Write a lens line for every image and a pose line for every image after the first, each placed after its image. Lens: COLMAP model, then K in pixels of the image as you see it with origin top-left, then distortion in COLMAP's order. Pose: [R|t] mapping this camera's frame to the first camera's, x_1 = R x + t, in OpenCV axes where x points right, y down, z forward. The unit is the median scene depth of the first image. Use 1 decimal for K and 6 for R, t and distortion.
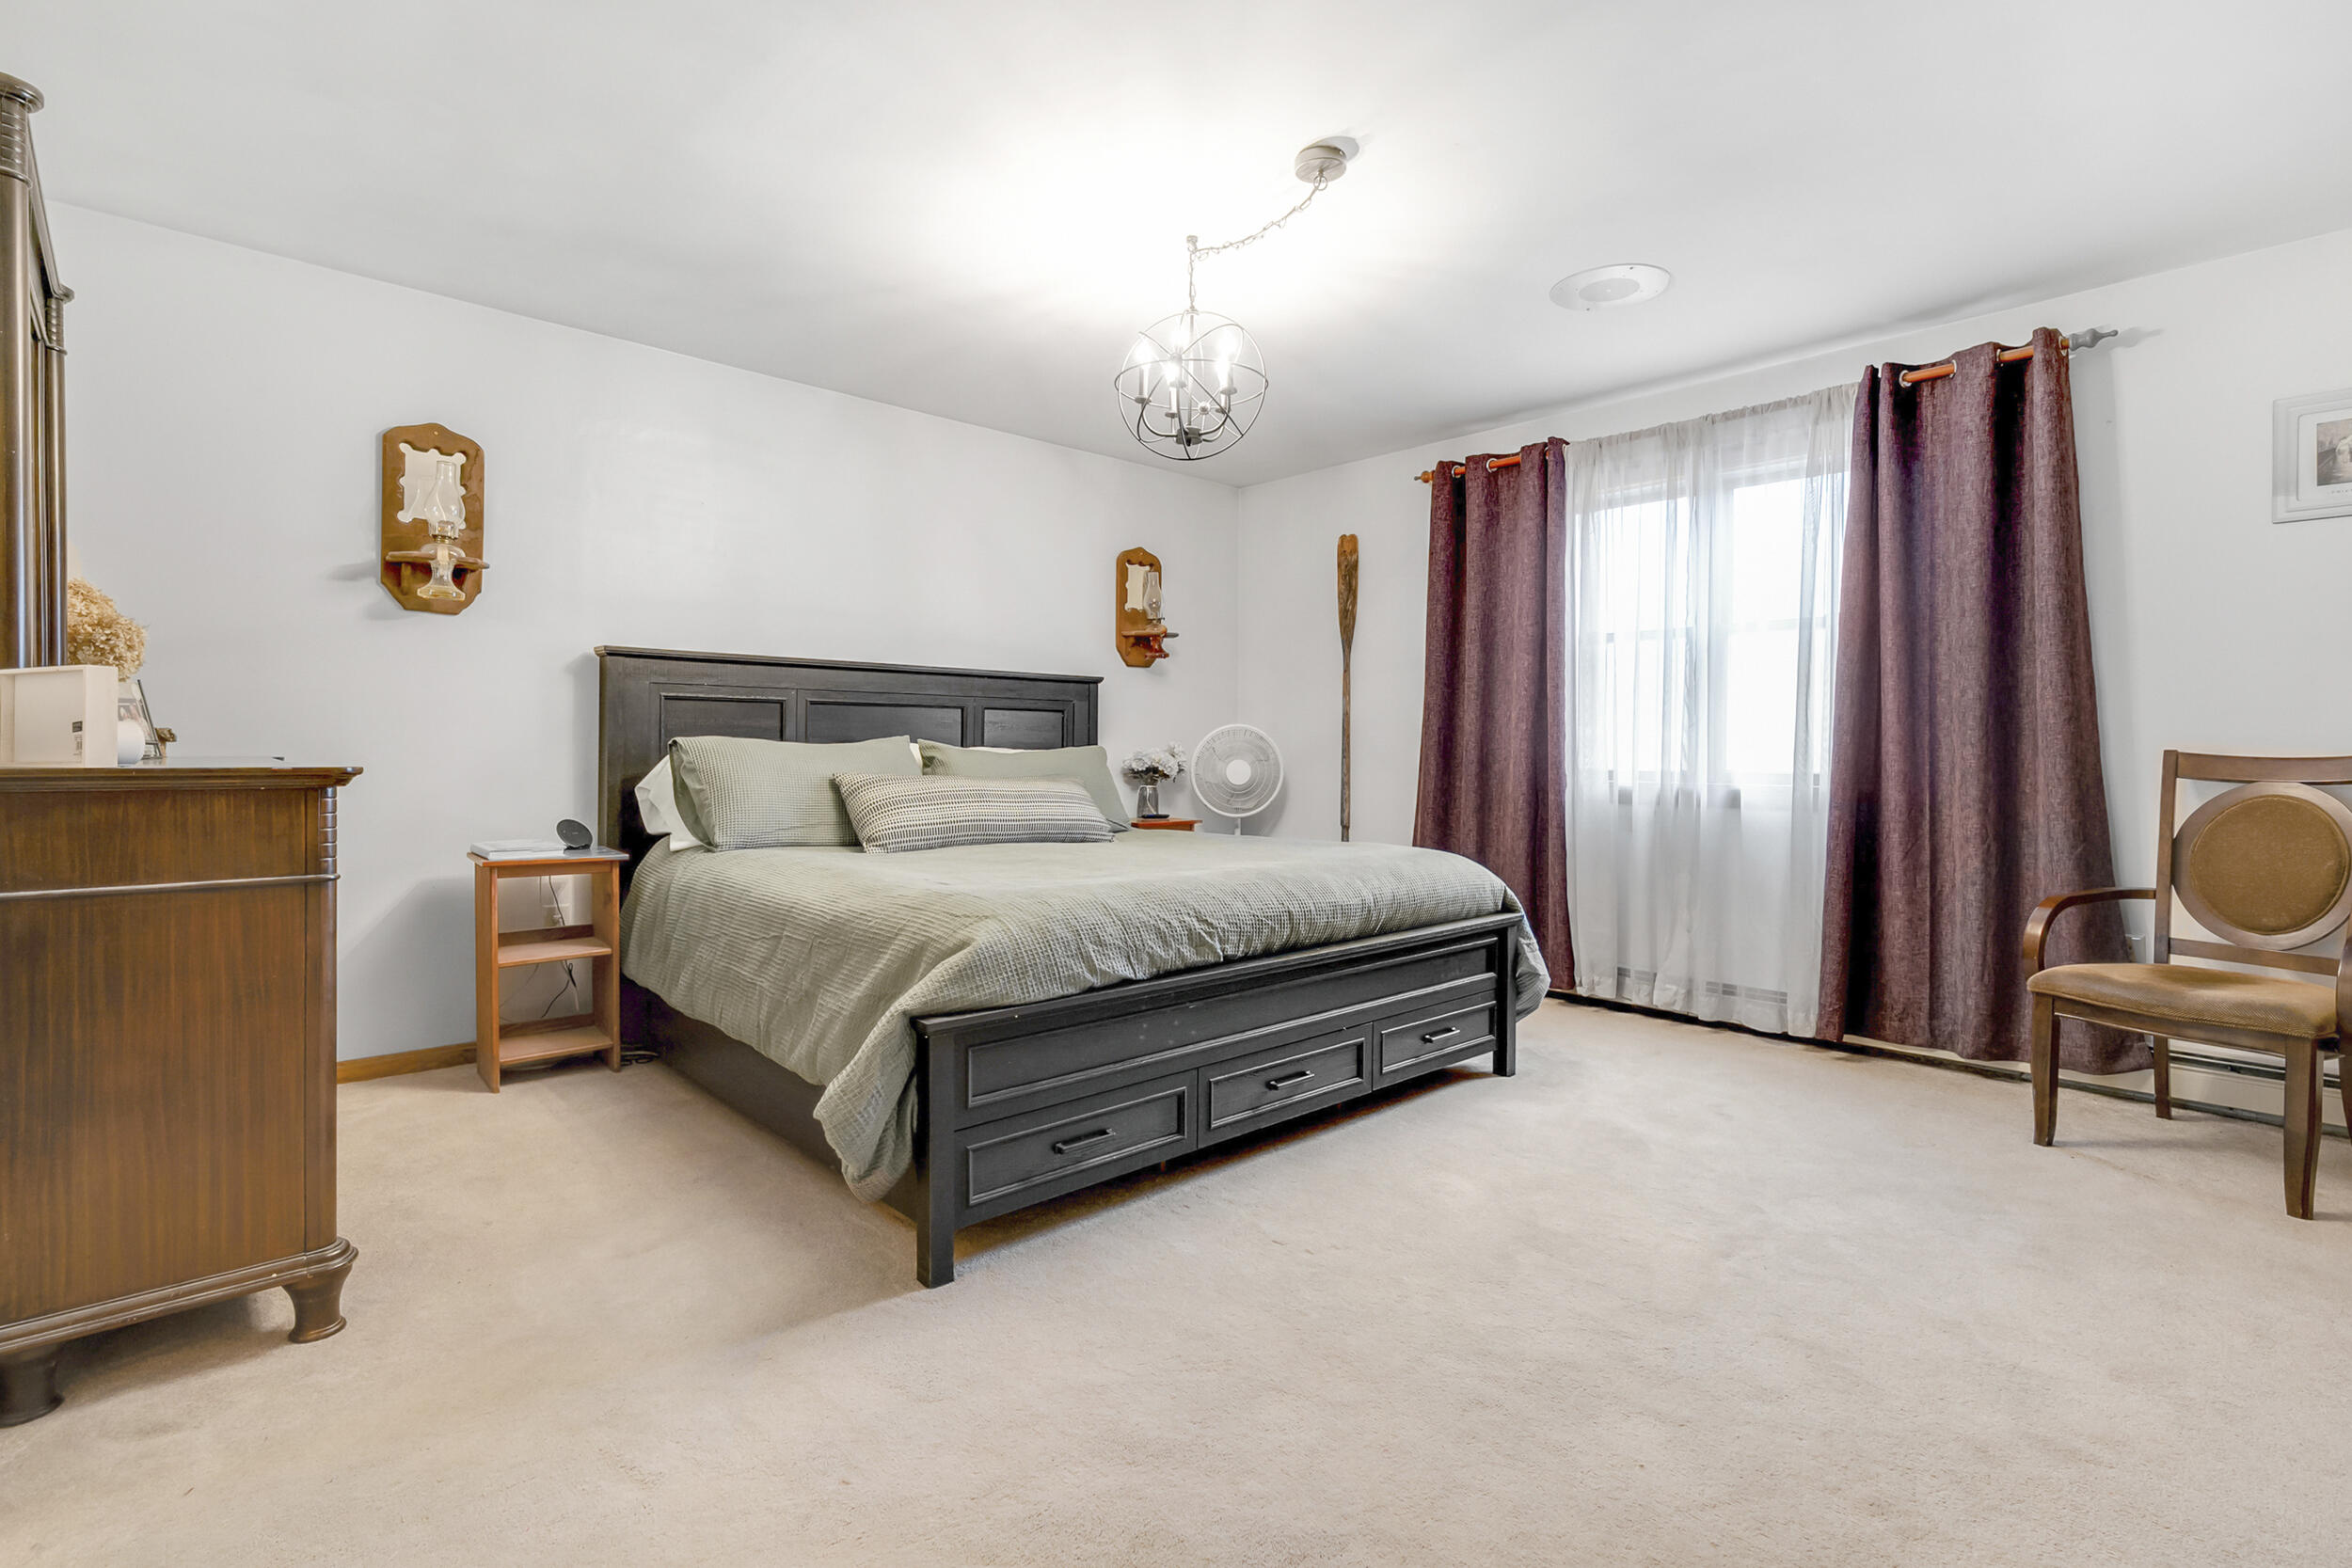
lens RADIAL K [[1104.3, 0, 1176.7], [0, 1104.3, 767.0], [0, 0, 1]] dist [-0.002302, -0.000095]
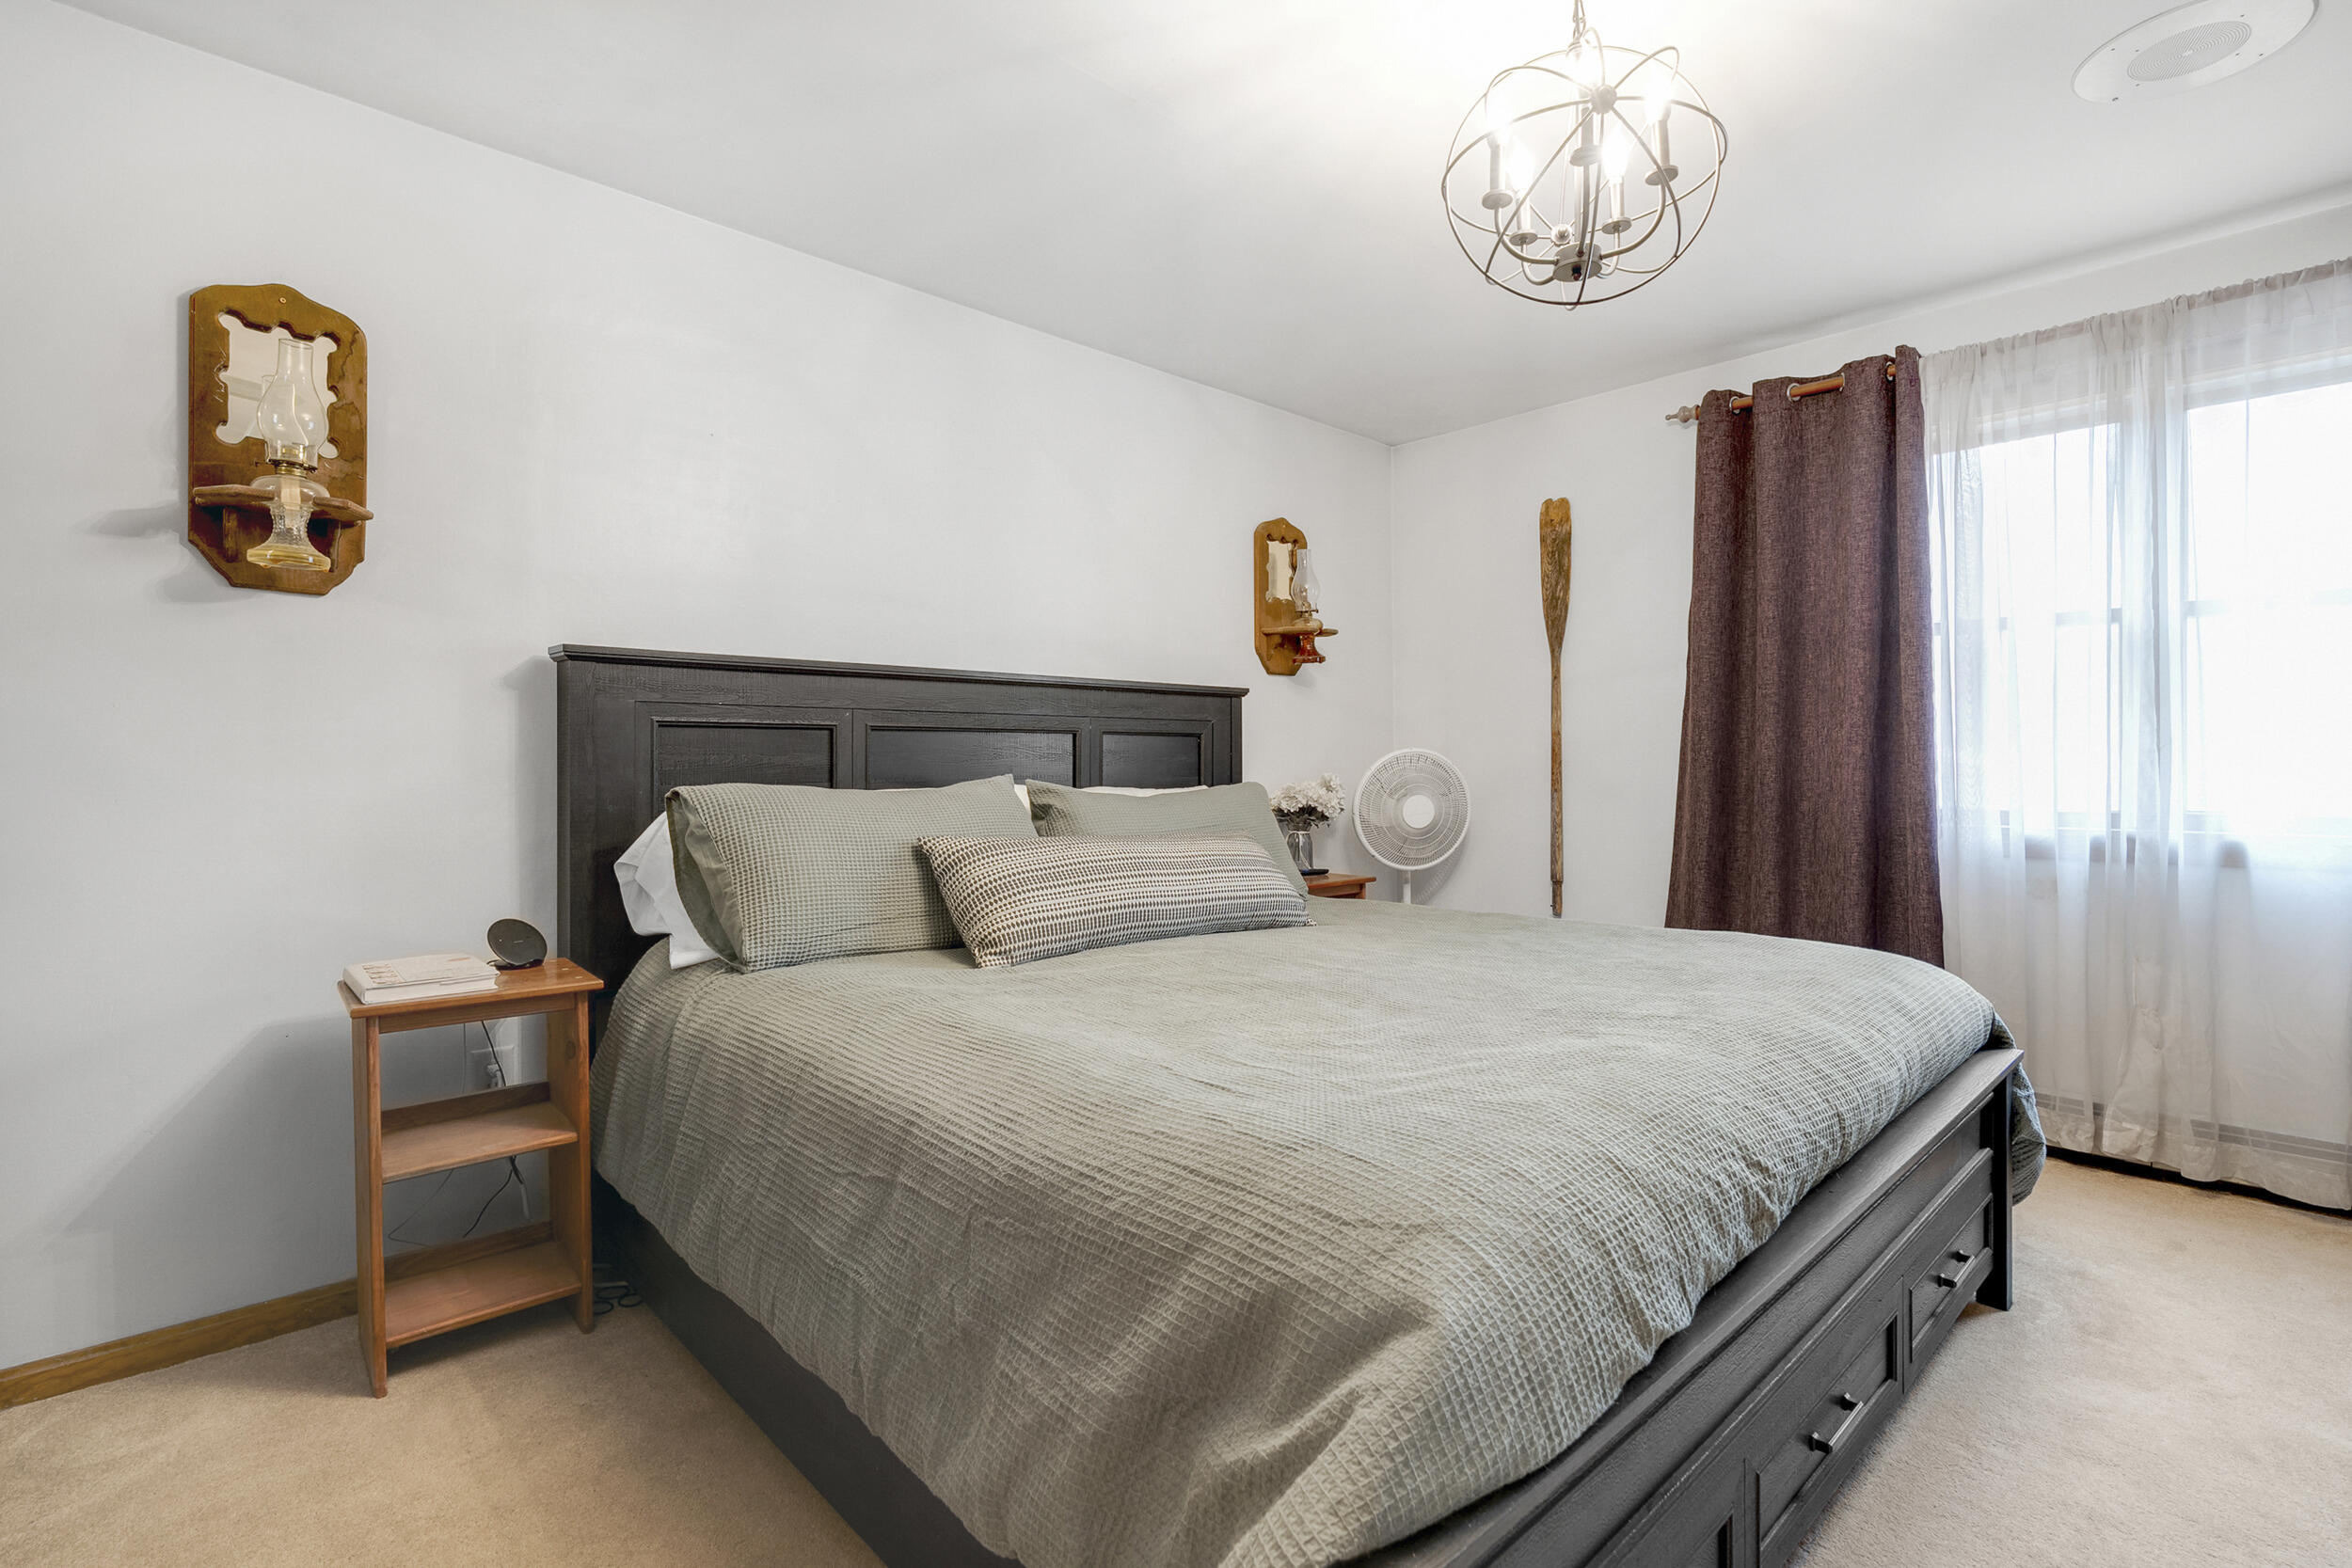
lens RADIAL K [[1108.5, 0, 1184.0], [0, 1108.5, 776.8], [0, 0, 1]] dist [-0.001679, 0.000845]
pose [[0.999836, -0.011337, 0.014150, -0.166761], [0.011406, 0.999924, -0.004774, -0.025744], [-0.014095, 0.004935, 0.999888, 0.348828]]
